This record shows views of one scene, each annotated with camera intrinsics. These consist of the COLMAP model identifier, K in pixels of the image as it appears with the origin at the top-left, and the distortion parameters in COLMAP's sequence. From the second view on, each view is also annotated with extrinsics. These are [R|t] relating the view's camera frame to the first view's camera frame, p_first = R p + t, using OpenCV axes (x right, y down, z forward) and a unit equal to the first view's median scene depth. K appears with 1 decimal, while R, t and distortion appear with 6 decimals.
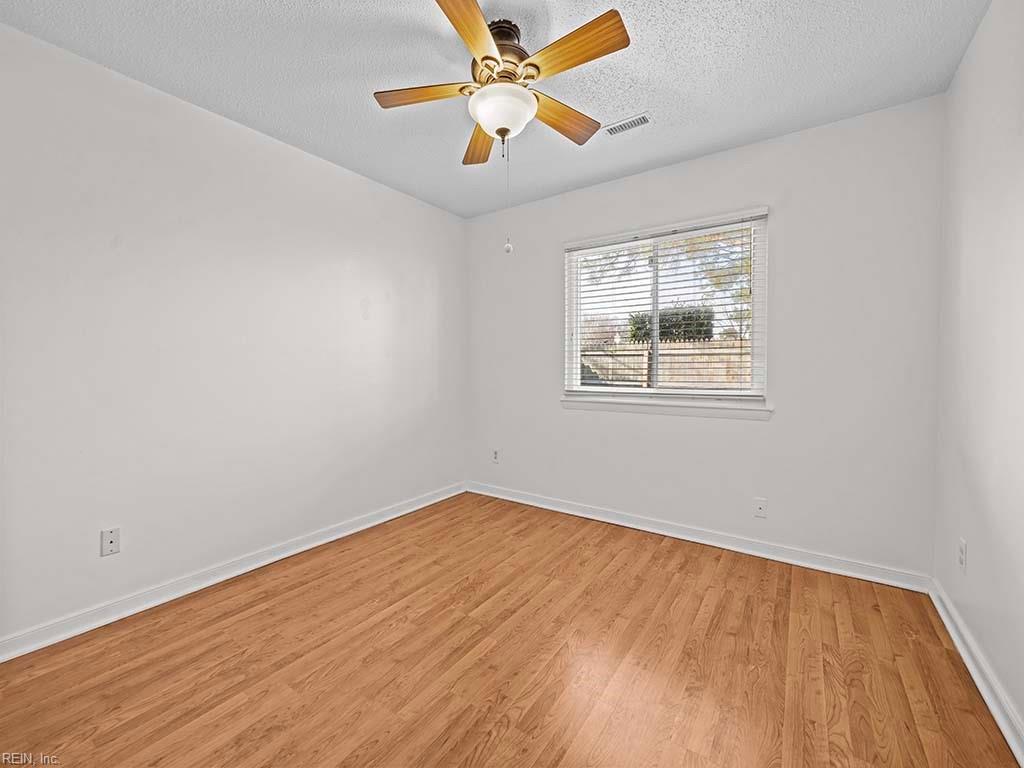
lens RADIAL K [[428.4, 0, 509.0], [0, 428.4, 374.9], [0, 0, 1]] dist [0.000841, 0.000049]
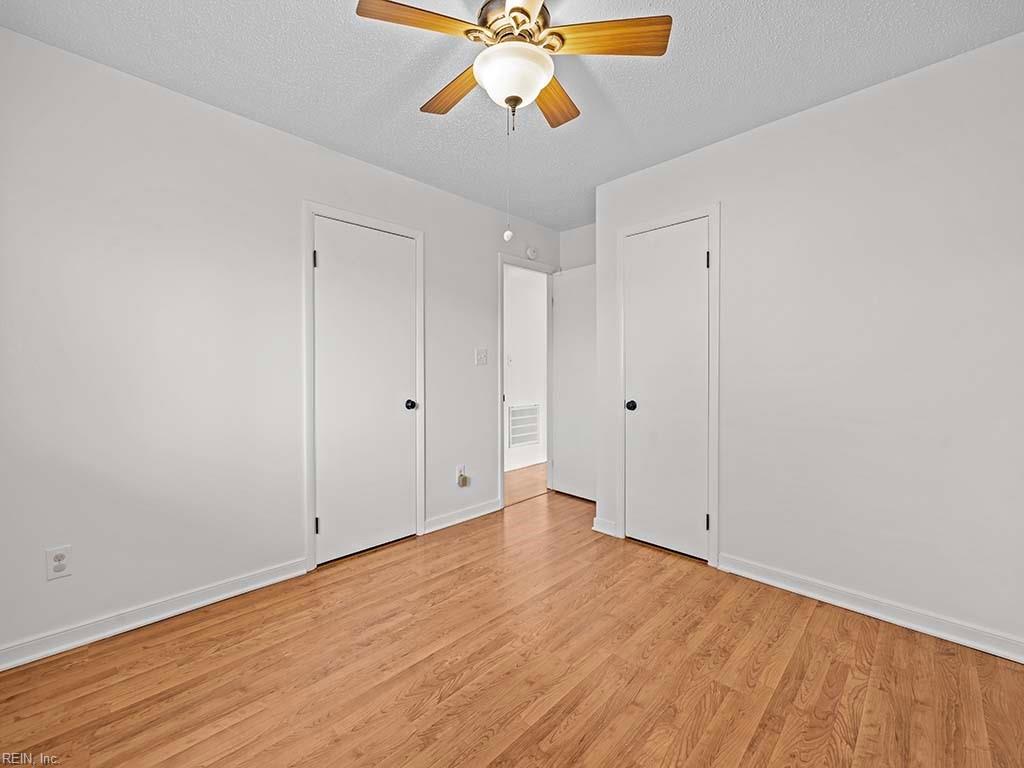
lens RADIAL K [[428.4, 0, 509.0], [0, 428.4, 374.9], [0, 0, 1]] dist [0.000841, 0.000049]
pose [[-0.985348, 0.000088, 0.170556, -0.159483], [0.005865, 0.999426, 0.033370, -0.046034], [-0.170455, 0.033881, -0.984783, 1.969827]]
